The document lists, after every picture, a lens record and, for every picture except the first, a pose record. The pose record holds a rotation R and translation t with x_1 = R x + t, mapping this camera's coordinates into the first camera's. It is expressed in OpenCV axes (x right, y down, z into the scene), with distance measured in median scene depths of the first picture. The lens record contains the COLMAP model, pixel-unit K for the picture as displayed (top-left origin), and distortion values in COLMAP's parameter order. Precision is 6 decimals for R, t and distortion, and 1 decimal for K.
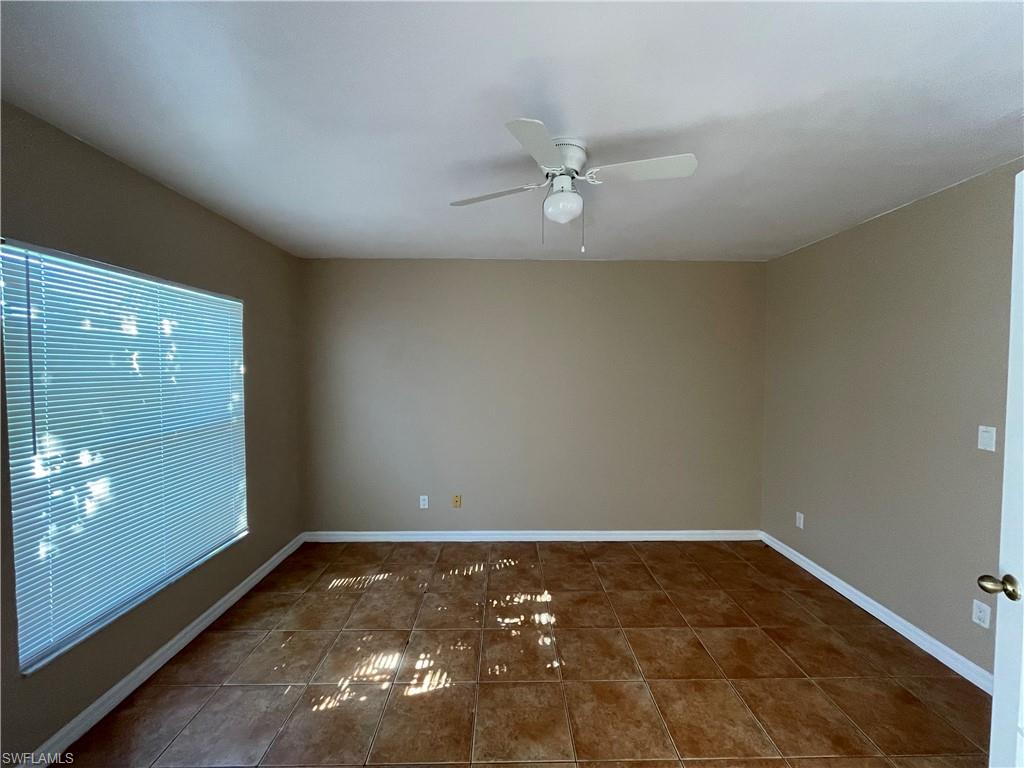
lens RADIAL K [[412.9, 0, 510.3], [0, 412.9, 386.6], [0, 0, 1]] dist [-0.004093, 0.000231]
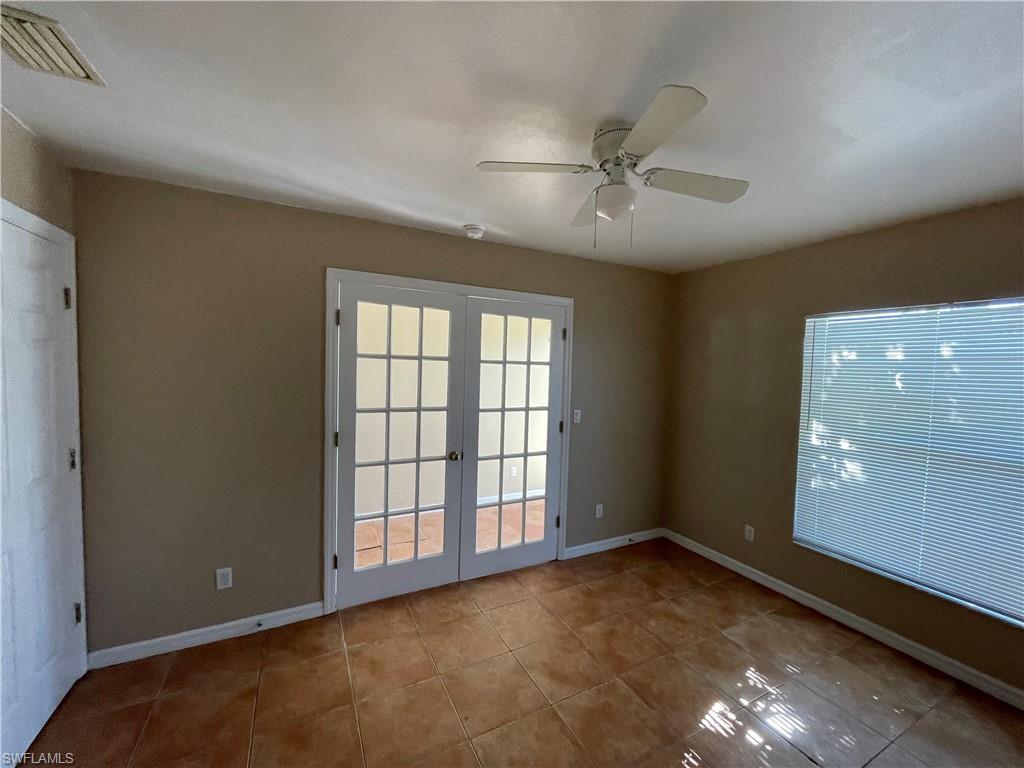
lens RADIAL K [[412.9, 0, 512.1], [0, 412.9, 384.2], [0, 0, 1]] dist [-0.004093, 0.000231]
pose [[-0.895120, -0.003110, -0.445814, 0.671708], [-0.045567, 0.995377, 0.084546, -0.105289], [0.443490, 0.095993, -0.891124, 1.615095]]
